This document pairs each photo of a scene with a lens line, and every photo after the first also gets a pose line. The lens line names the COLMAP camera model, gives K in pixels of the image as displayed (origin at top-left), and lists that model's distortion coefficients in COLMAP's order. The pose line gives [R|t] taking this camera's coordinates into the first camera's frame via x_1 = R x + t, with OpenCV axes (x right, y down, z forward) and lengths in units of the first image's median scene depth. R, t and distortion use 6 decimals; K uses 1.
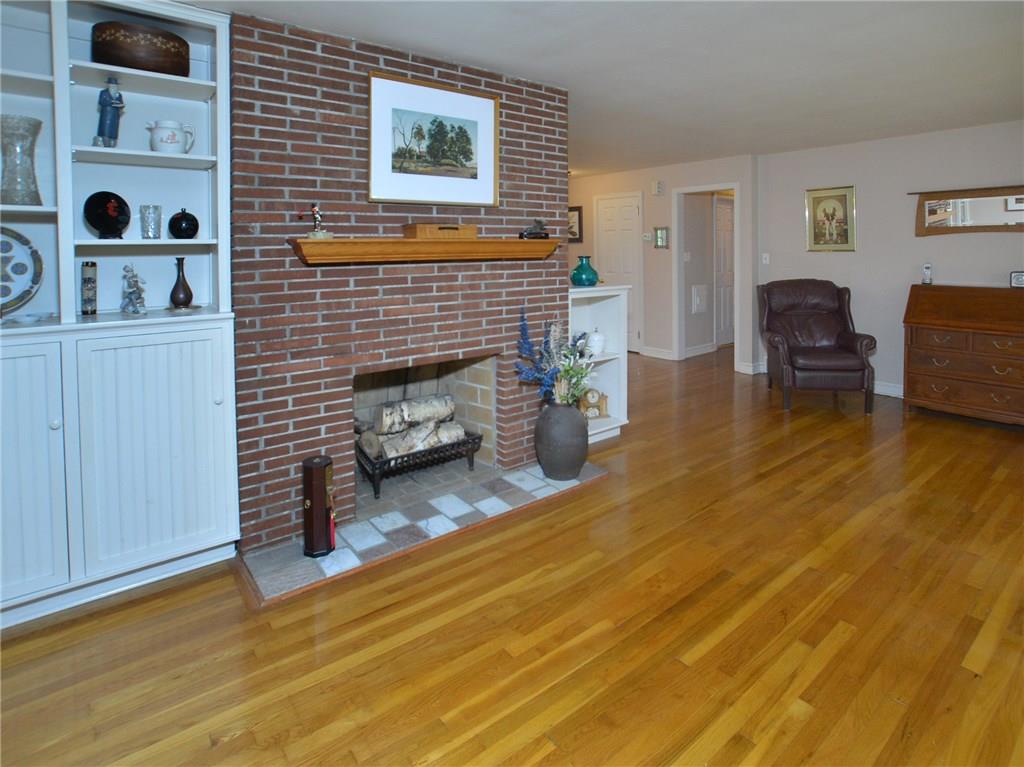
lens RADIAL K [[531.0, 0, 539.8], [0, 531.0, 404.8], [0, 0, 1]] dist [-0.015902, -0.000459]
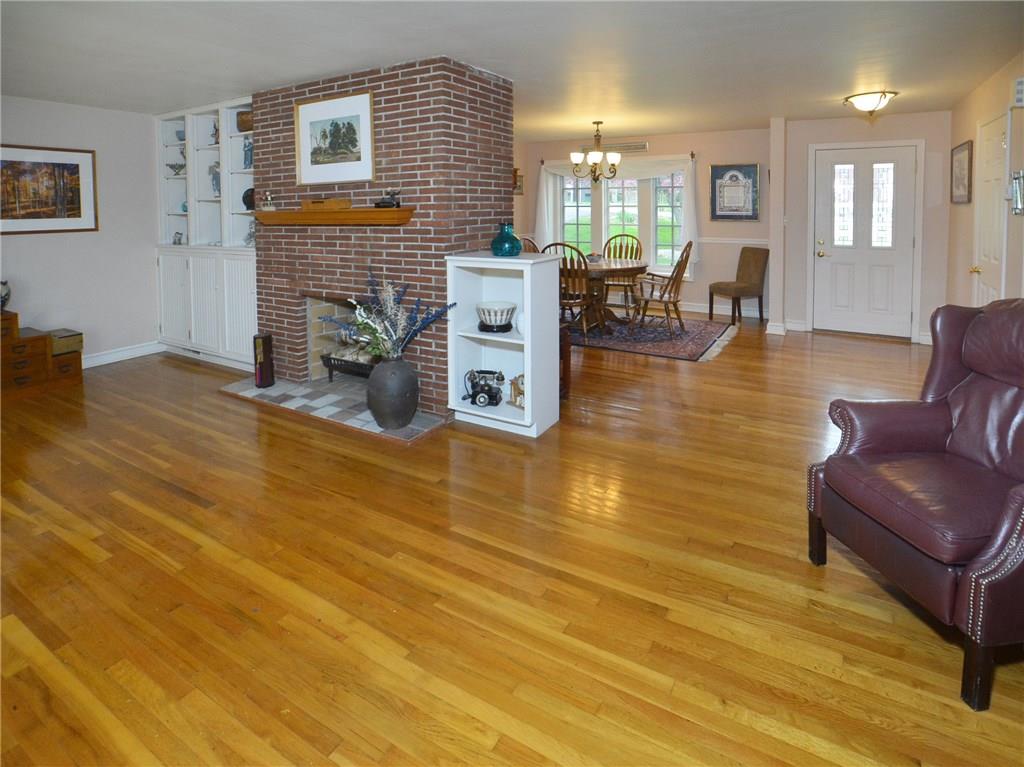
lens RADIAL K [[536.8, 0, 504.1], [0, 536.8, 364.9], [0, 0, 1]] dist [-0.003921, -0.000415]
pose [[0.325243, 0.266831, -0.907204, 1.383300], [-0.254395, 0.948685, 0.187828, -0.315549], [0.910769, 0.169699, 0.376434, 0.987581]]
